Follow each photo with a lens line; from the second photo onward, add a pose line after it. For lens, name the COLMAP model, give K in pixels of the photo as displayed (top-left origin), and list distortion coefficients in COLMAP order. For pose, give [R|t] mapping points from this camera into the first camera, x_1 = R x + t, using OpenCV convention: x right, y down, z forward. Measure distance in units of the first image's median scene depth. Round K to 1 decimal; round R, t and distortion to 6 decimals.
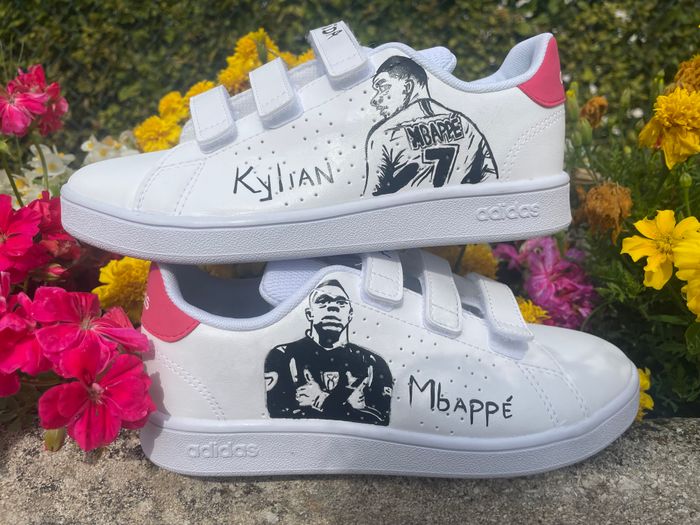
lens RADIAL K [[543.1, 0, 343.3], [0, 543.1, 262.8], [0, 0, 1]] dist [0.004206, -0.030171]
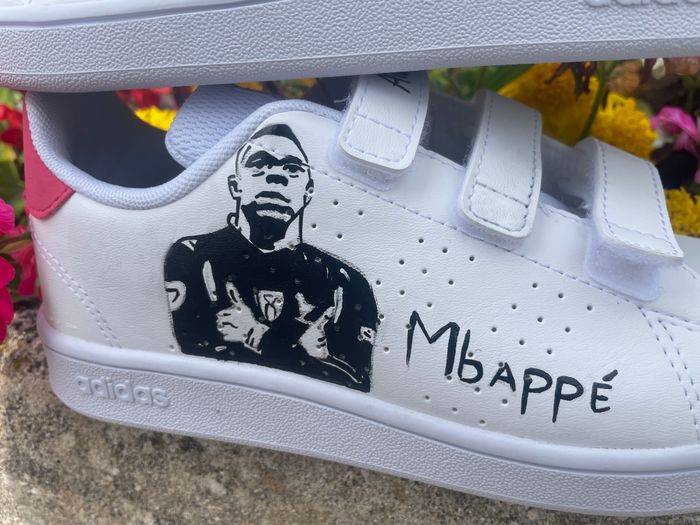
lens RADIAL K [[543.1, 0, 355.7], [0, 543.1, 265.1], [0, 0, 1]] dist [0.004206, -0.030171]
pose [[0.960426, 0.086486, -0.264767, 0.208307], [-0.037884, 0.982299, 0.183446, 0.065726], [0.275946, -0.166156, 0.946703, 0.482713]]
